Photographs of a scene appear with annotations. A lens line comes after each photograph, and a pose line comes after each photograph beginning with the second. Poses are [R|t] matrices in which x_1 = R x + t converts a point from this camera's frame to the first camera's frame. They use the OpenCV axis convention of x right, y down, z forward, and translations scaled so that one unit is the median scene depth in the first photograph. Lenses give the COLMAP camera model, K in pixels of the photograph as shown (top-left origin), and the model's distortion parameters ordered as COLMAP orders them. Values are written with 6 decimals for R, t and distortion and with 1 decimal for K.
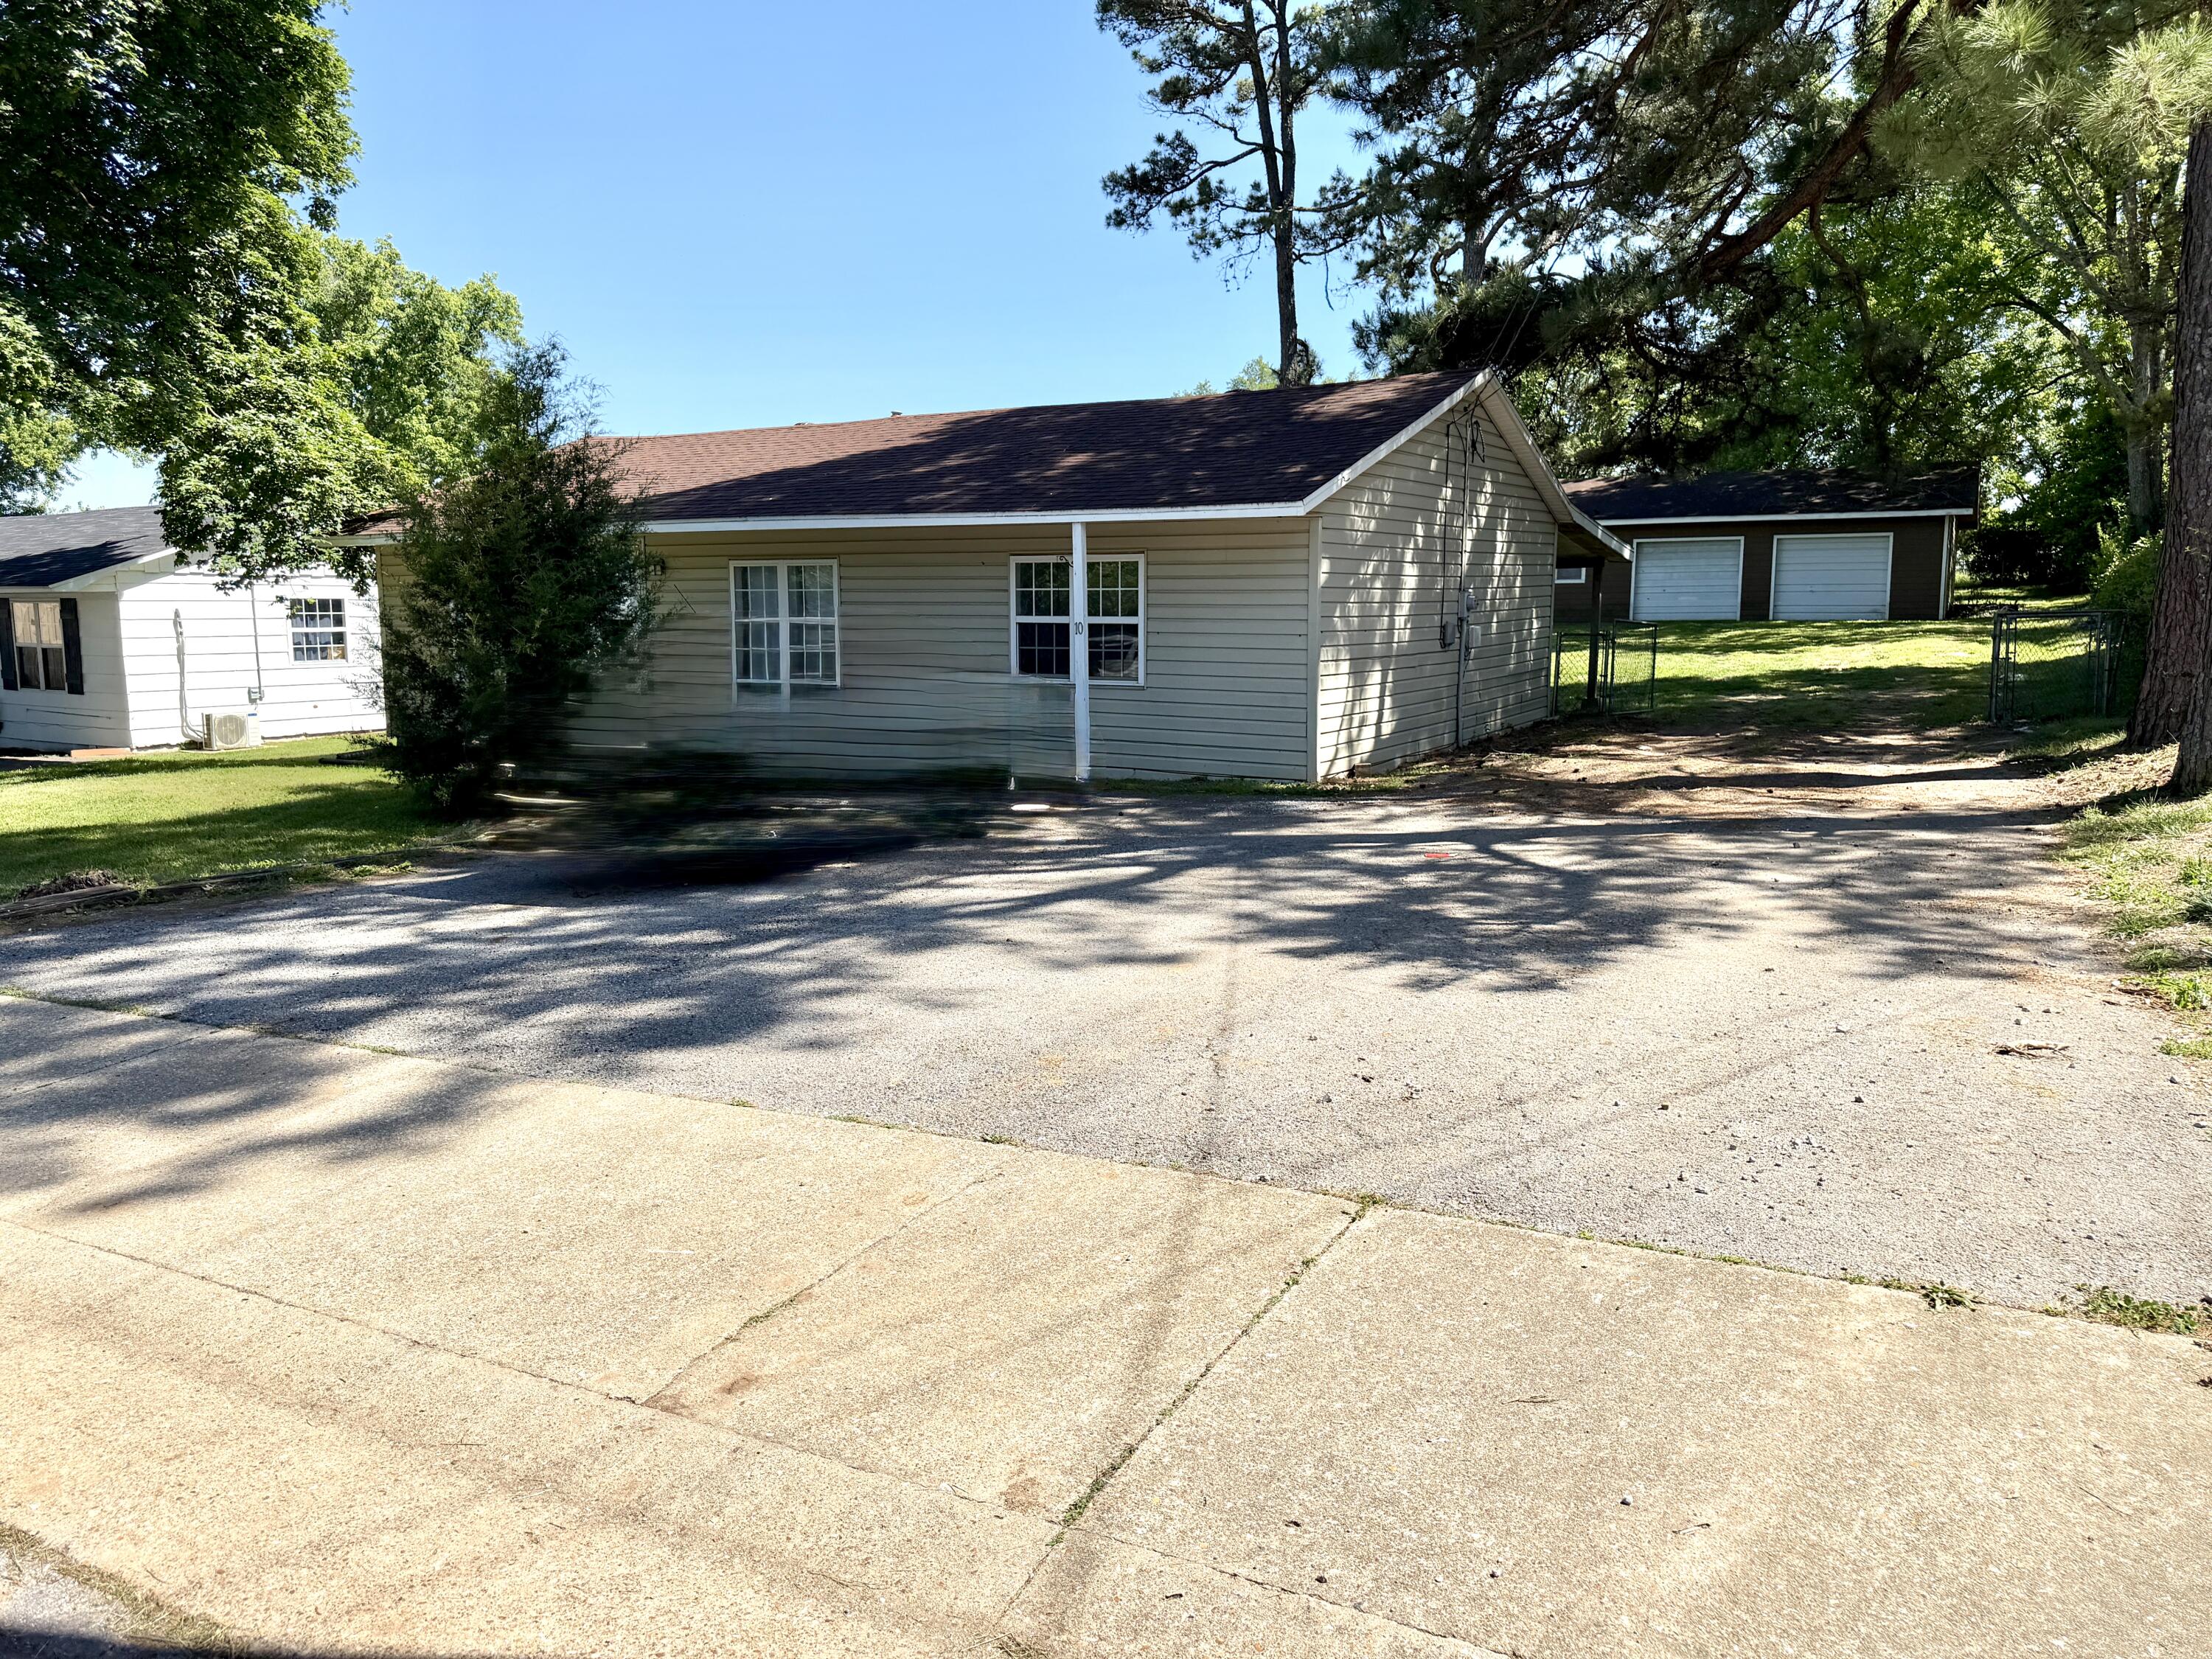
lens RADIAL K [[1586.9, 0, 1100.1], [0, 1586.9, 833.9], [0, 0, 1]] dist [-0.003112, 0.004031]
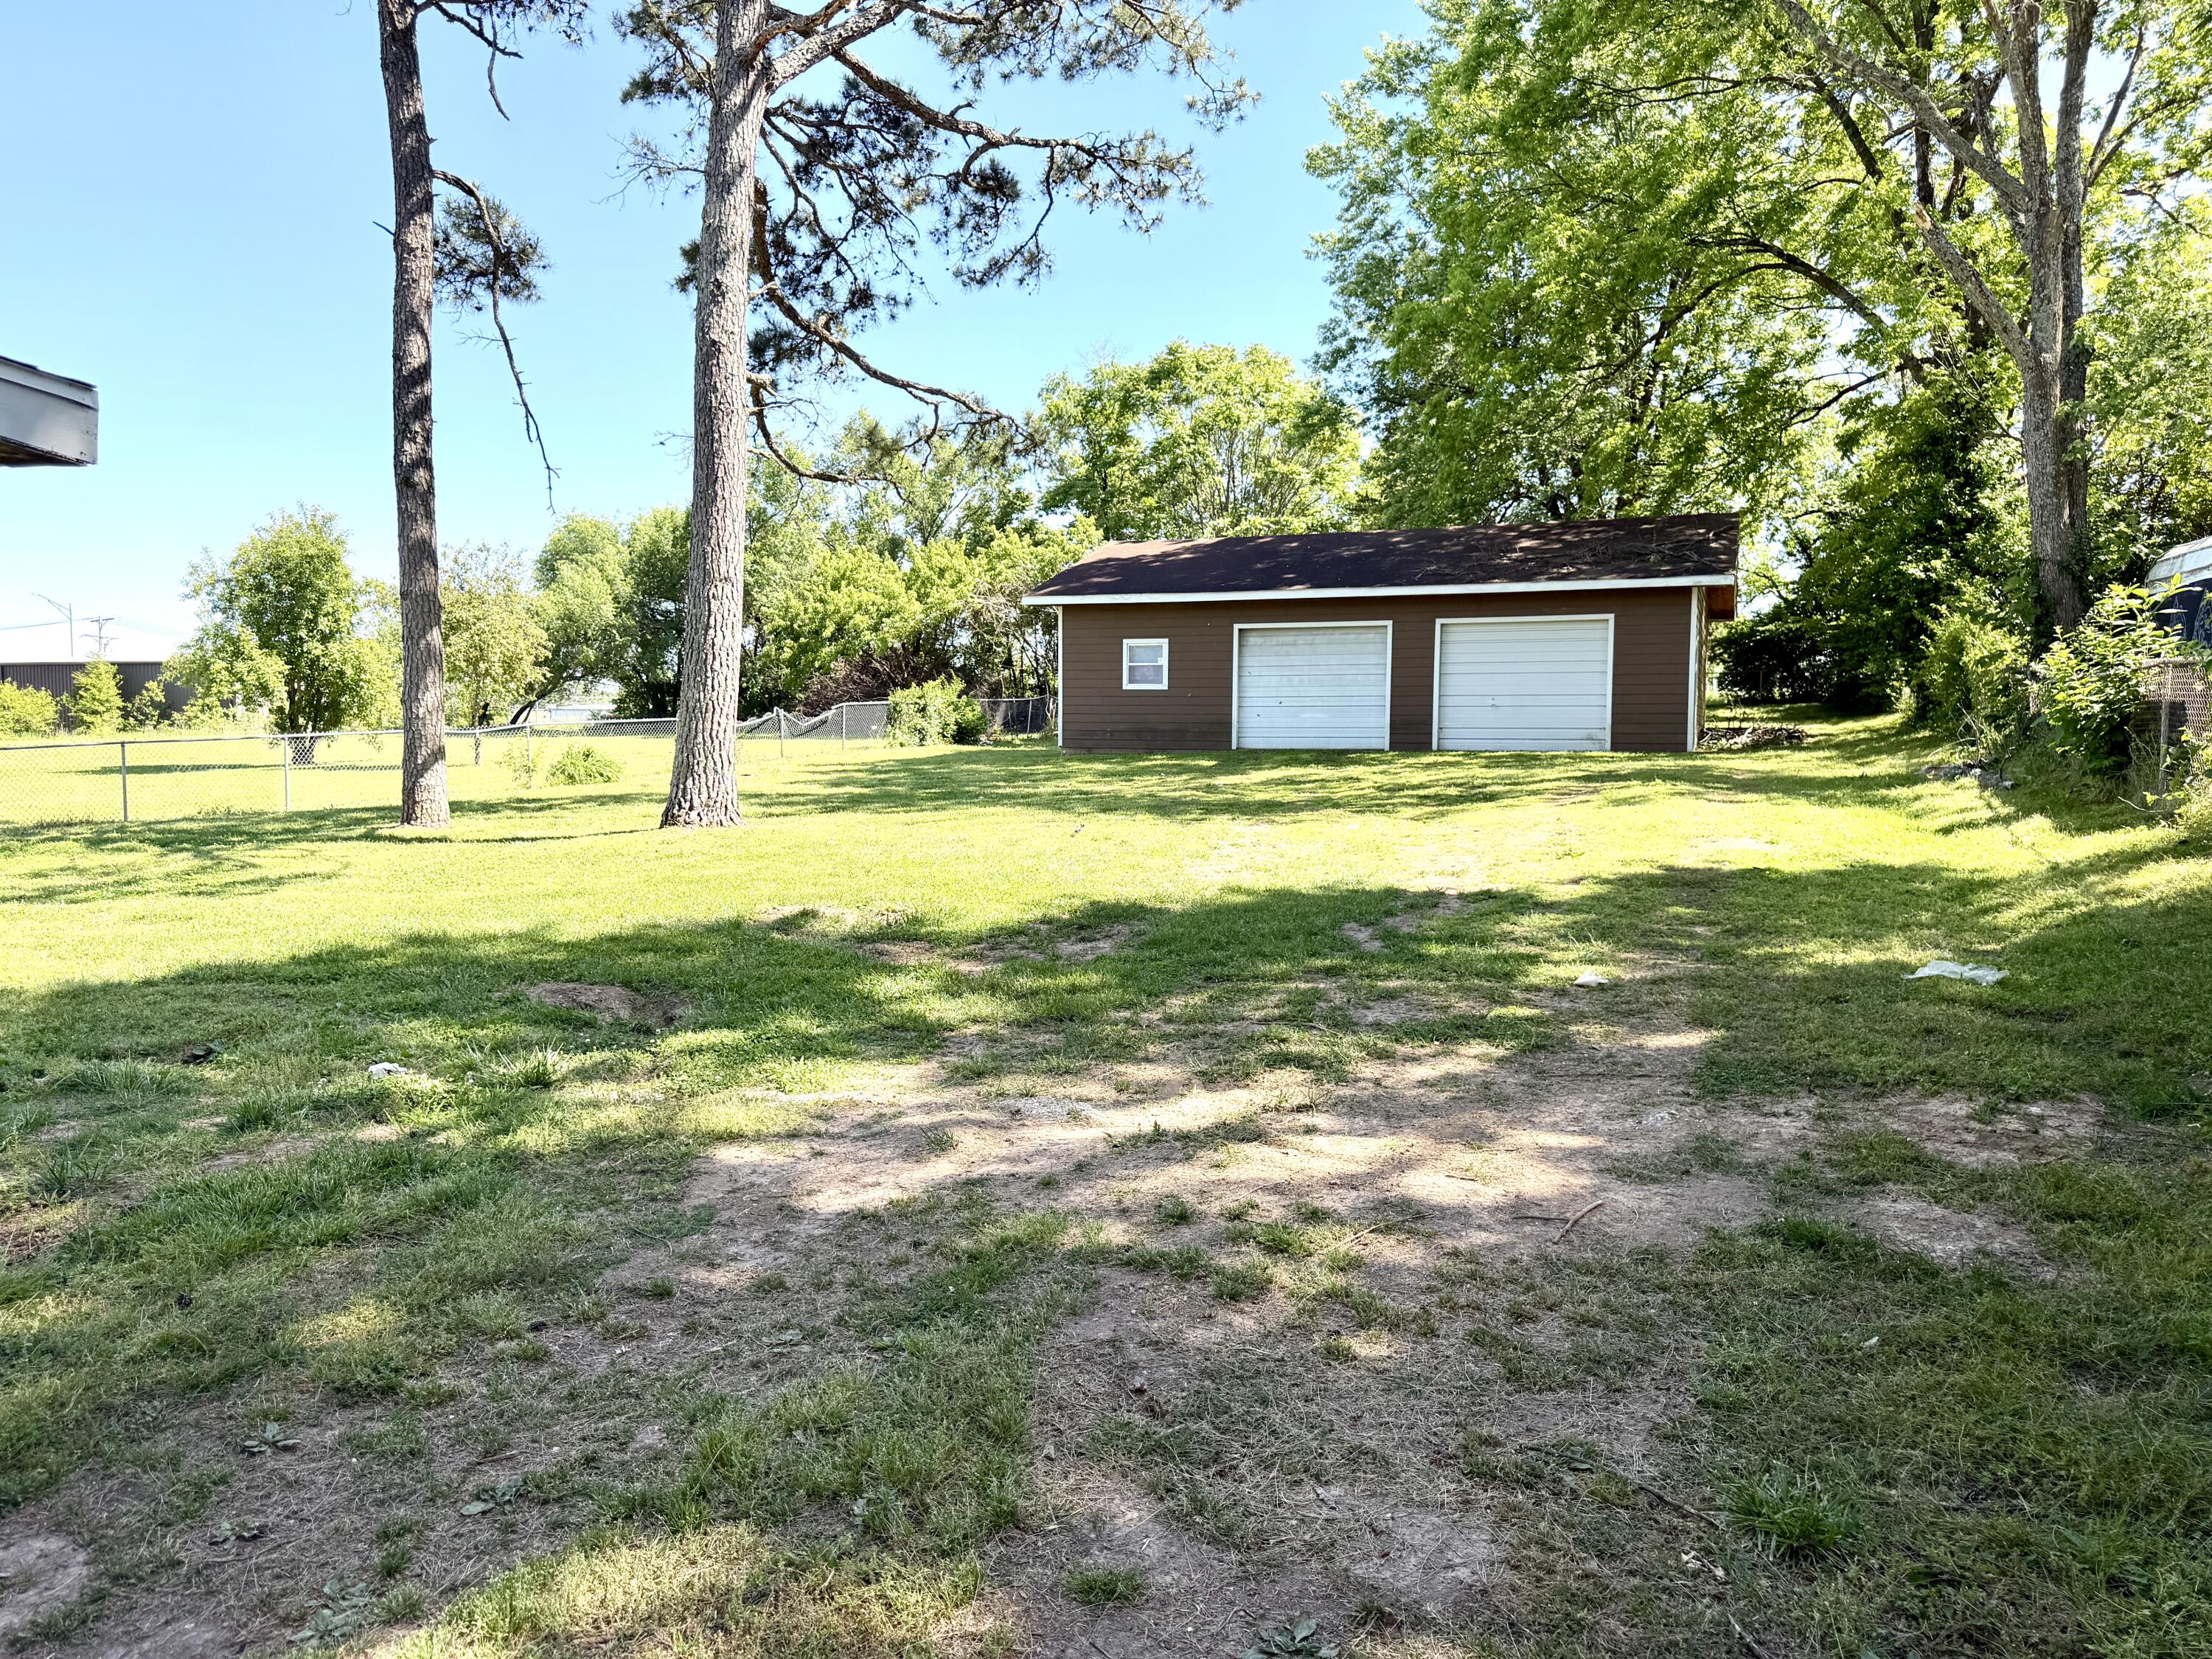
lens RADIAL K [[1586.9, 0, 1103.5], [0, 1586.9, 810.8], [0, 0, 1]] dist [-0.003112, 0.004031]
pose [[0.991356, 0.005821, 0.131069, 0.302678], [0.006114, 0.995880, -0.090474, -0.077581], [-0.131056, 0.090493, 0.987236, 0.570426]]
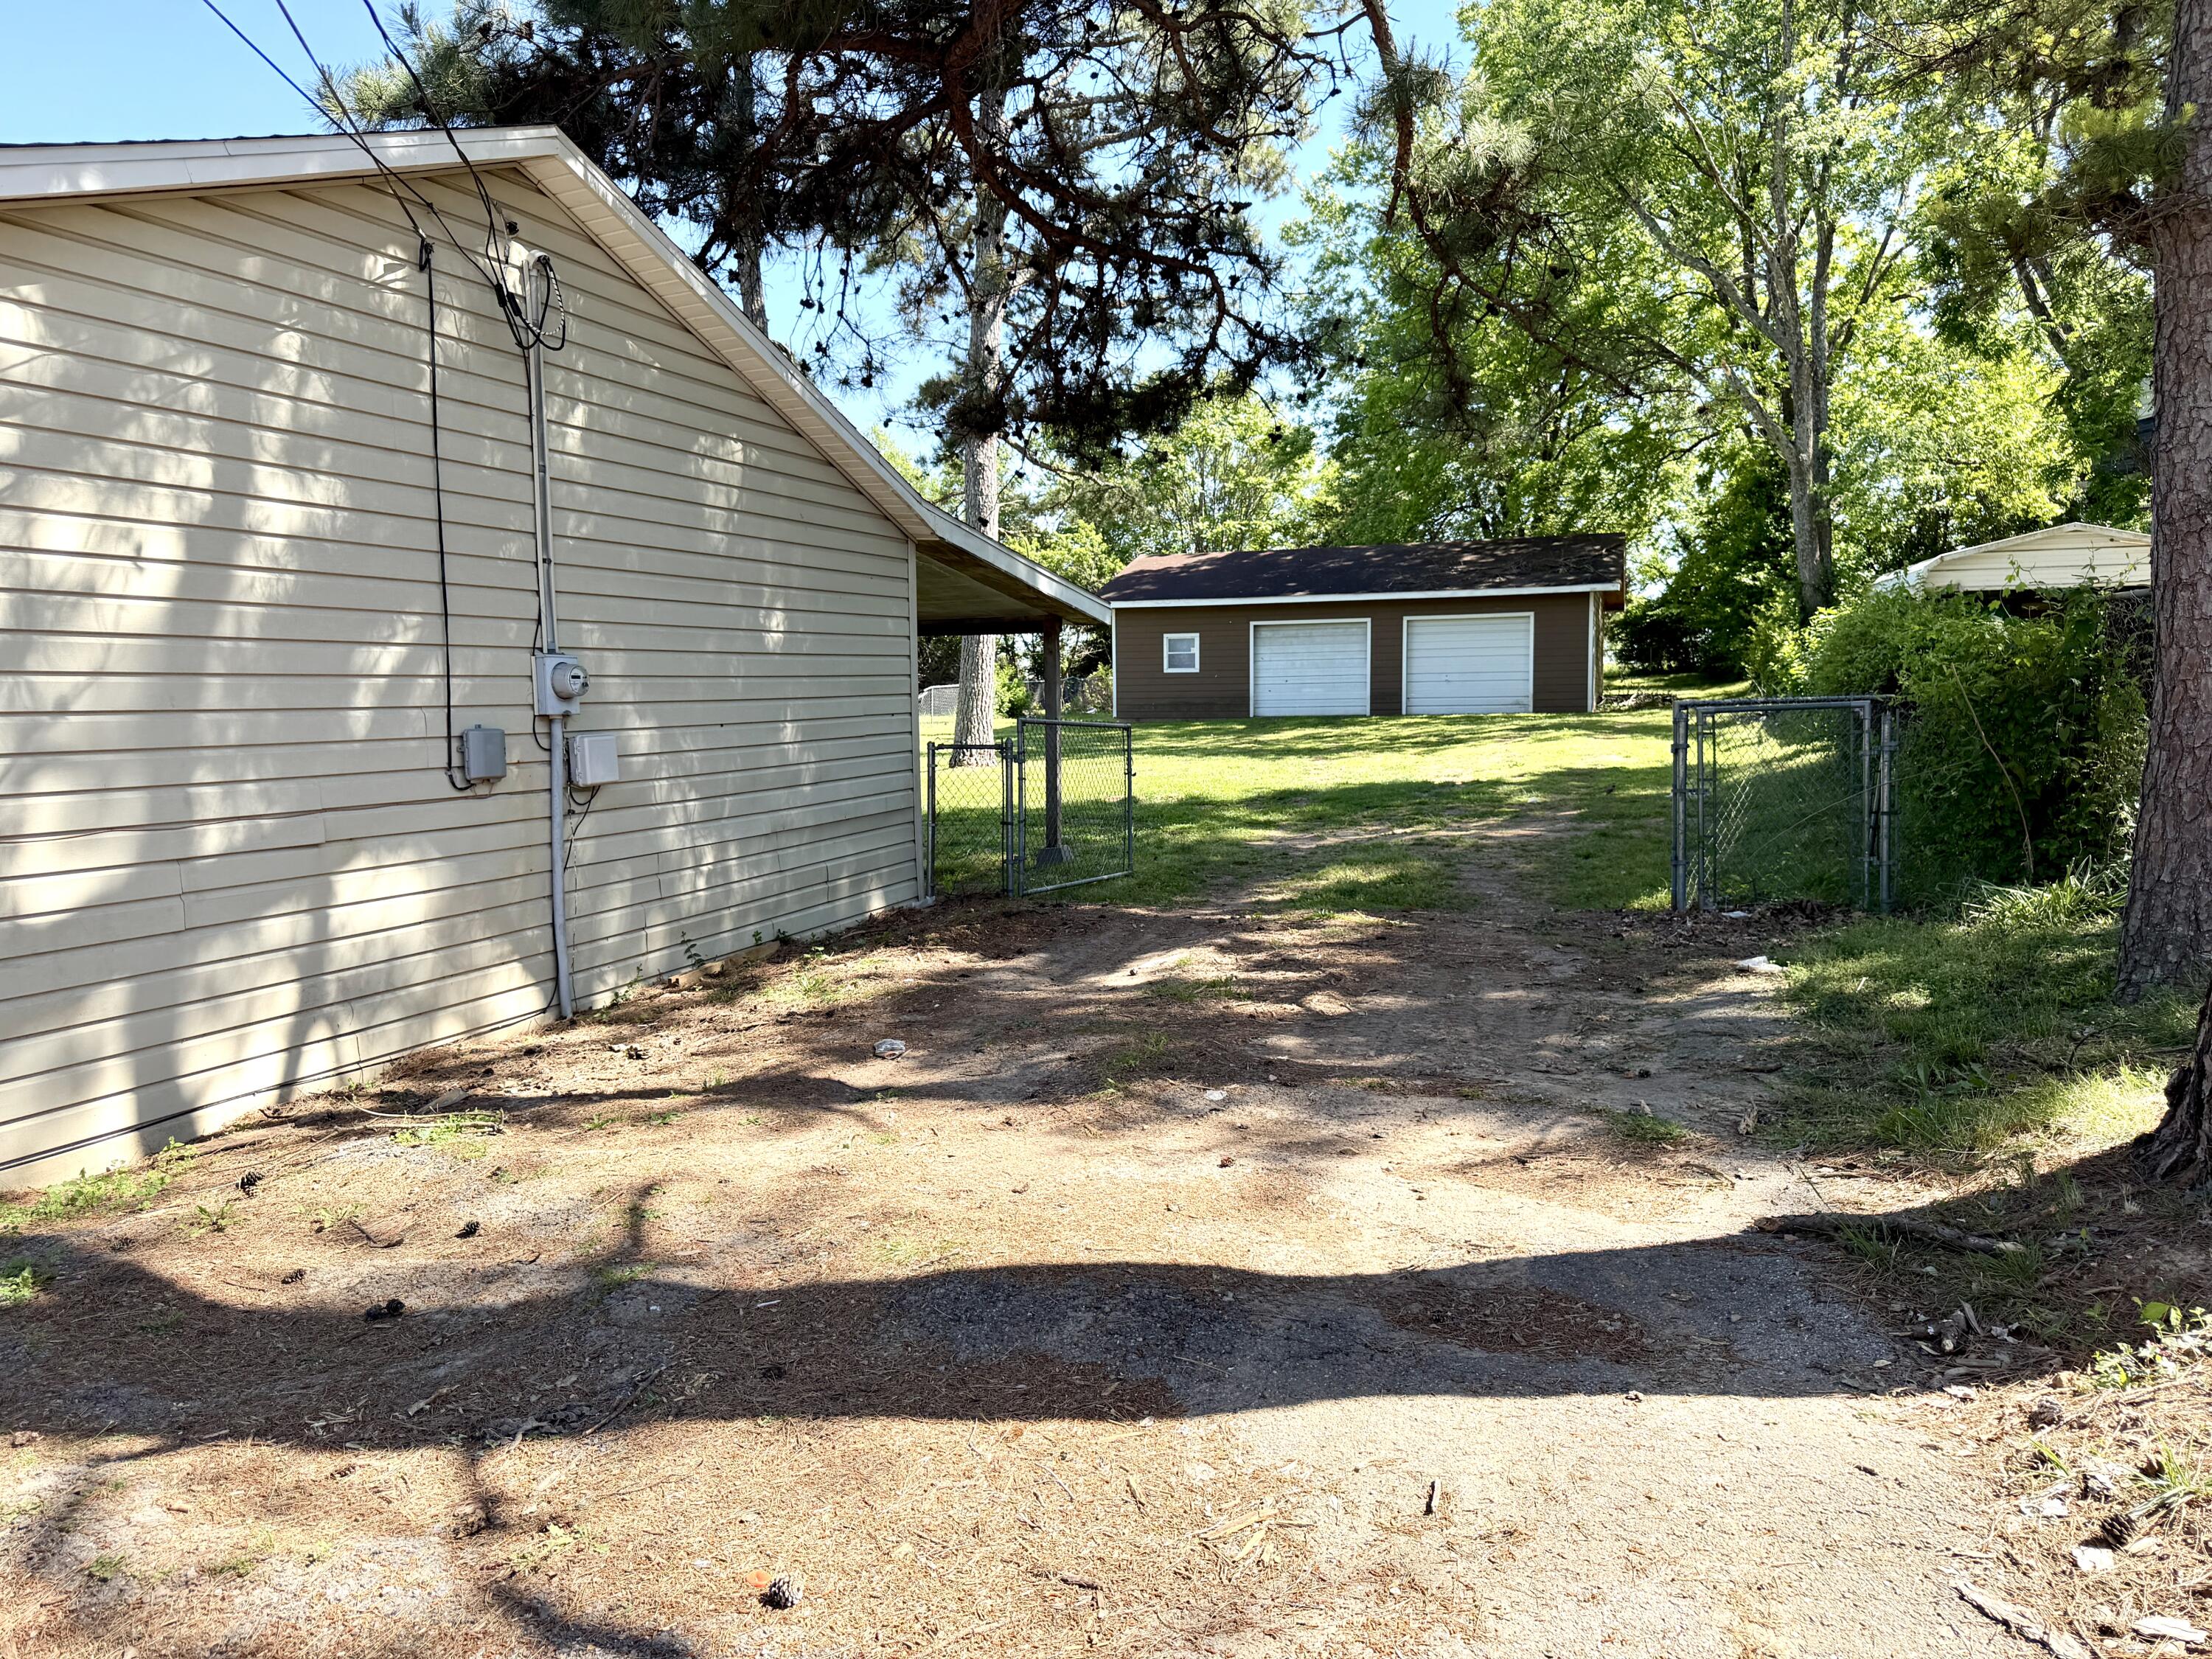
lens RADIAL K [[1586.9, 0, 1112.6], [0, 1586.9, 835.7], [0, 0, 1]] dist [-0.003112, 0.004031]
pose [[0.982644, -0.019732, 0.184447, 0.158540], [0.031237, 0.997729, -0.059679, -0.033253], [-0.182850, 0.064405, 0.981029, 0.281007]]
